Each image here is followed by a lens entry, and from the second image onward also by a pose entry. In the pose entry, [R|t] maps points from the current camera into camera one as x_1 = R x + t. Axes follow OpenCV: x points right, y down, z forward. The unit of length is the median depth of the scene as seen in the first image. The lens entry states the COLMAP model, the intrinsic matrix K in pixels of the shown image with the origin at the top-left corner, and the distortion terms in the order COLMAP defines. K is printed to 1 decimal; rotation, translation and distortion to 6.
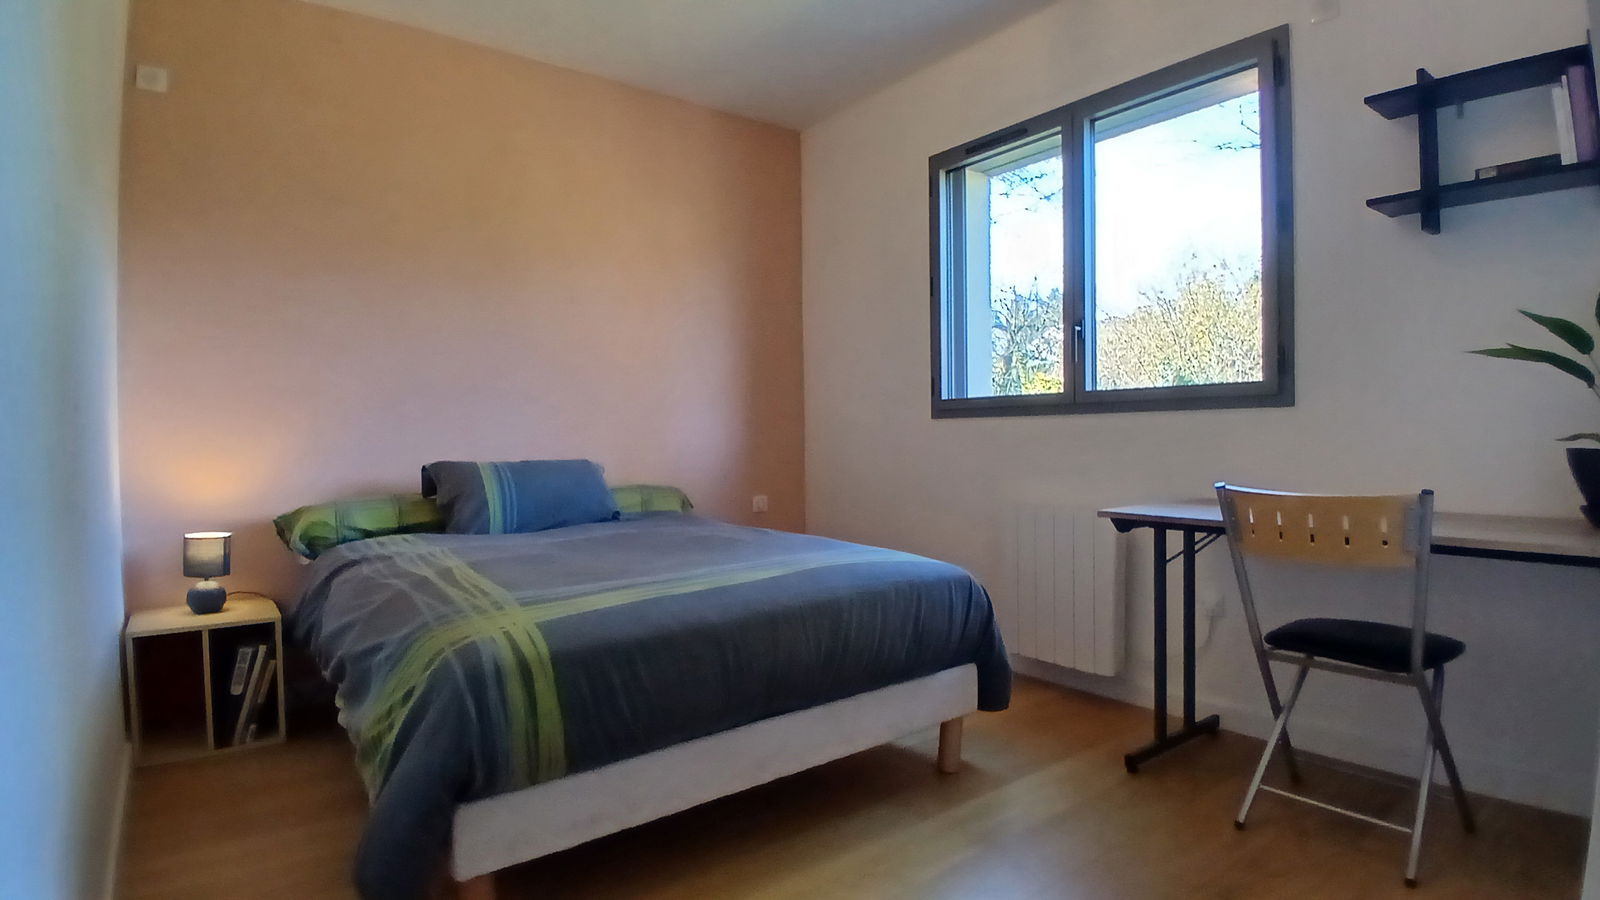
lens RADIAL K [[822.2, 0, 800.0], [0, 822.2, 450.0], [0, 0, 1]] dist [0.002486, -0.046031]
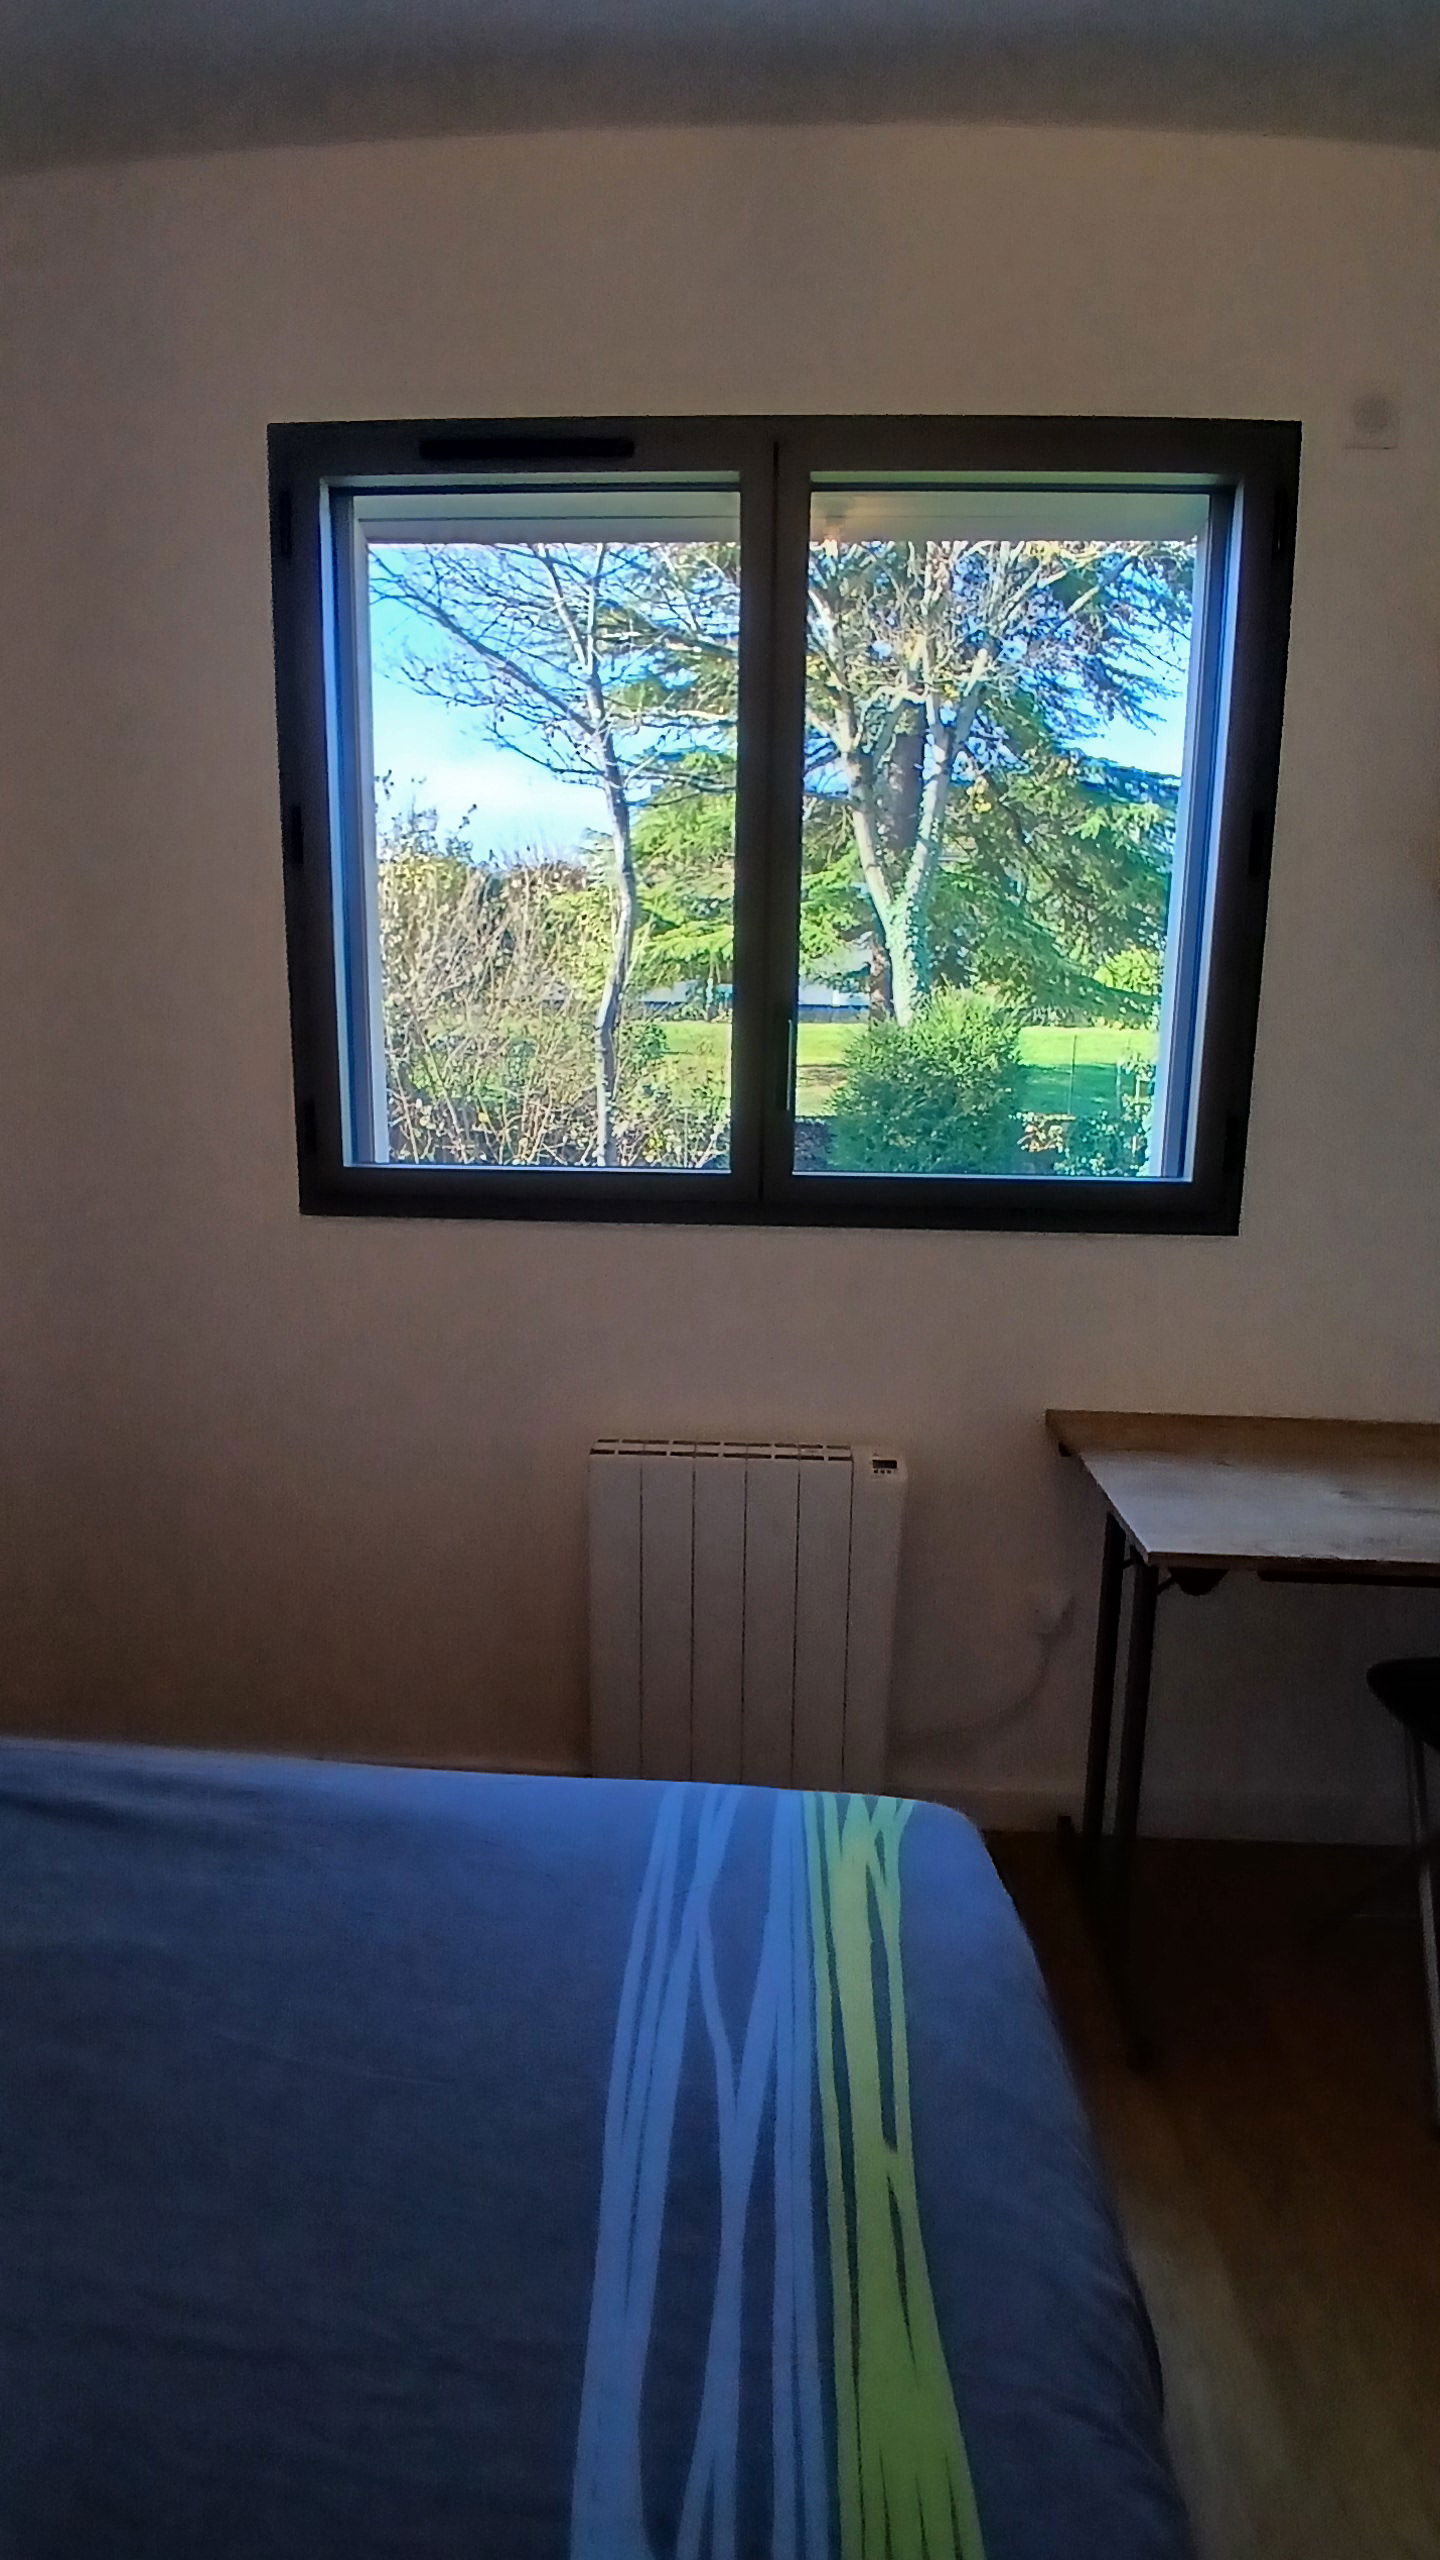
lens RADIAL K [[1355.7, 0, 718.4], [0, 1355.7, 1313.1], [0, 0, 1]] dist [-0.000011, -0.051745]
pose [[0.642908, -0.121726, 0.756209, -0.272003], [-0.009544, 0.985941, 0.166820, -0.153407], [-0.765884, -0.114467, 0.632708, 0.757567]]
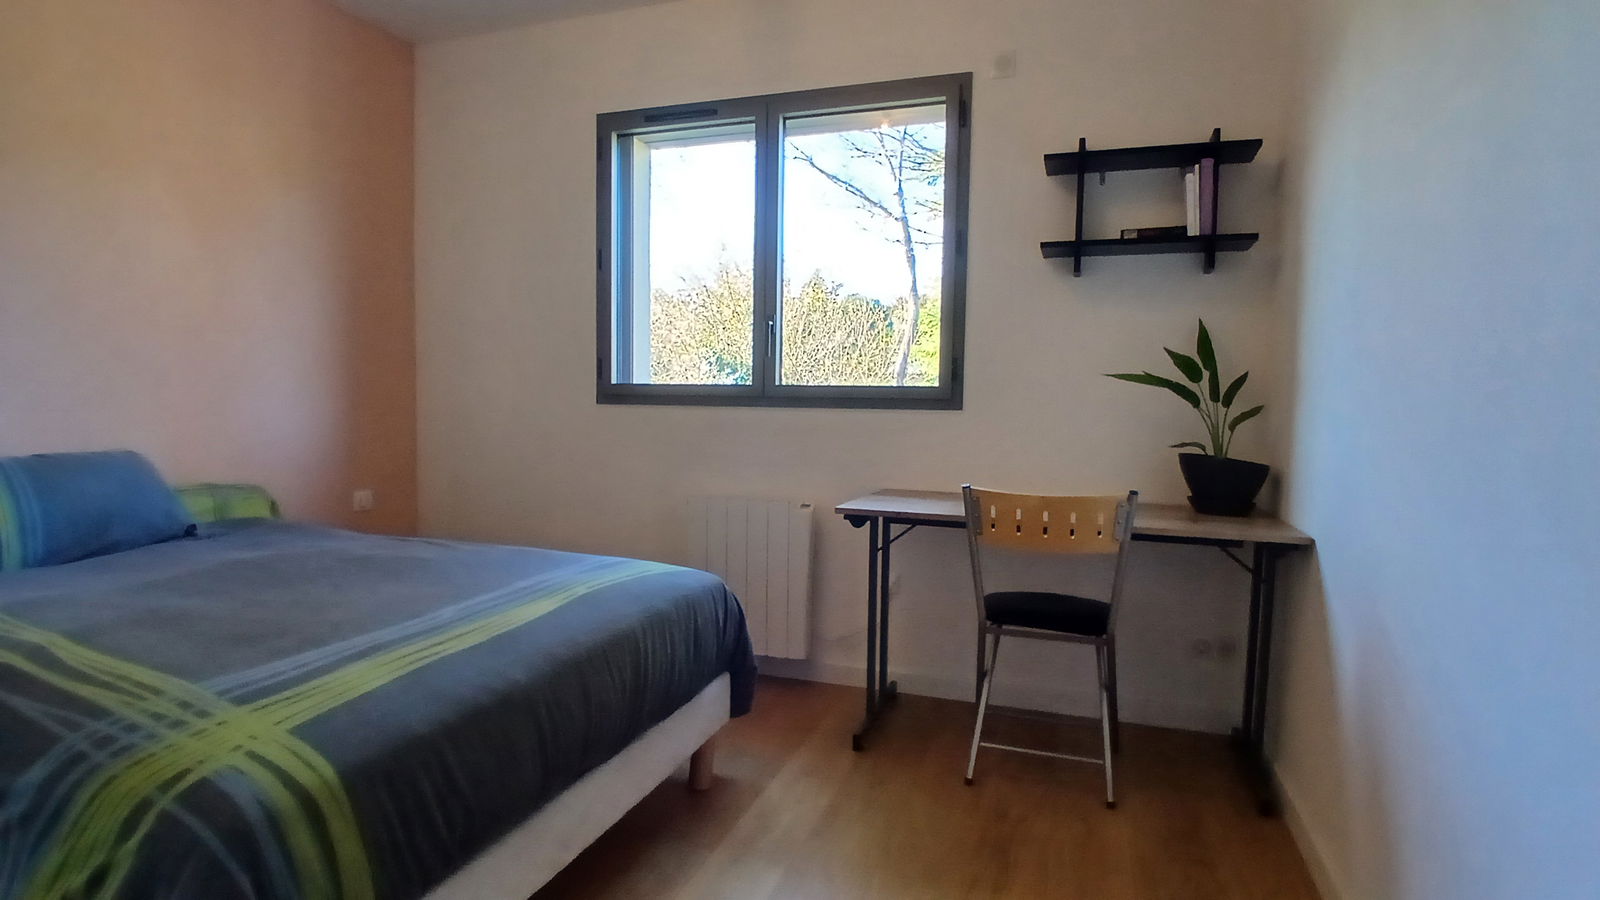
lens RADIAL K [[822.2, 0, 800.0], [0, 822.2, 450.0], [0, 0, 1]] dist [0.002486, -0.046031]
pose [[0.825260, -0.004456, 0.564735, -0.267024], [-0.017946, 0.999257, 0.034109, -0.034315], [-0.564468, -0.038284, 0.824567, 0.176963]]
